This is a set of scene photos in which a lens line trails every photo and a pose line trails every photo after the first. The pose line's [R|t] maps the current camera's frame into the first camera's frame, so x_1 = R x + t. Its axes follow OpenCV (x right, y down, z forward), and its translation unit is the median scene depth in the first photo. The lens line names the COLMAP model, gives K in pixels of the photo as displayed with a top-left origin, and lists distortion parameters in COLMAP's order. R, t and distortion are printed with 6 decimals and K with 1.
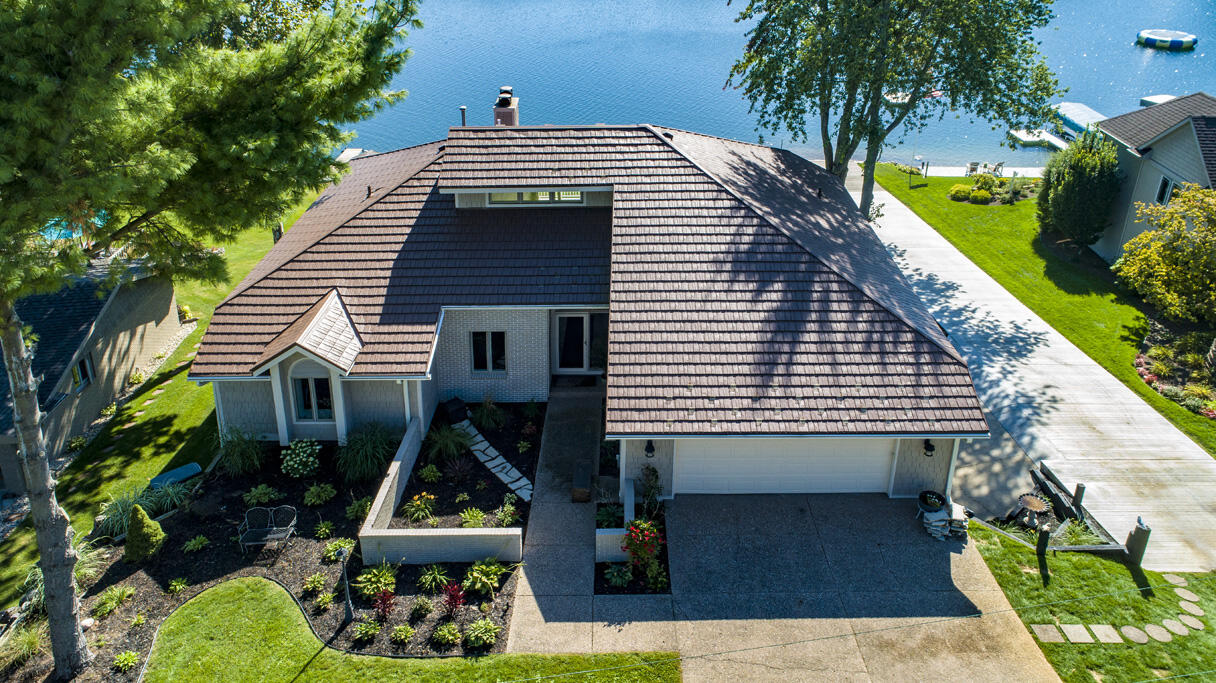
lens RADIAL K [[818.2, 0, 608.0], [0, 818.2, 341.5], [0, 0, 1]] dist [-0.008081, -0.003126]
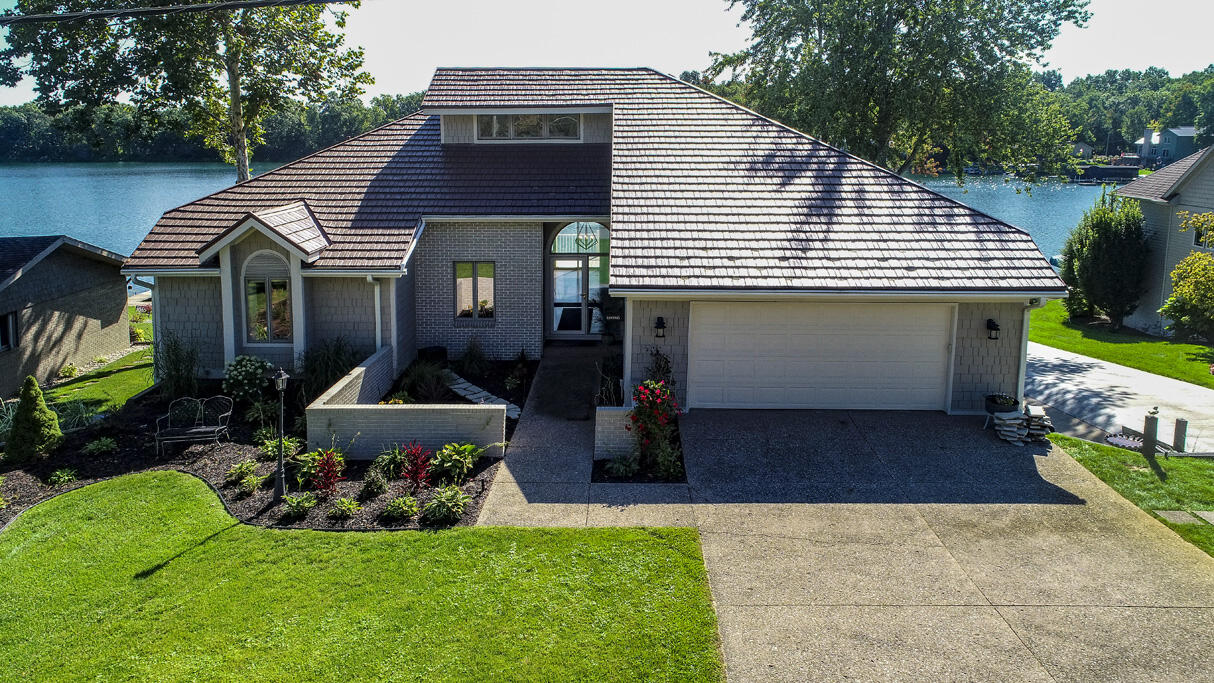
lens RADIAL K [[849.9, 0, 615.8], [0, 849.9, 343.4], [0, 0, 1]] dist [0.004202, 0.104321]
pose [[0.999928, 0.011596, 0.003155, 0.003152], [-0.010551, 0.972778, -0.231500, 0.349973], [-0.005754, 0.231450, 0.972830, 0.150680]]
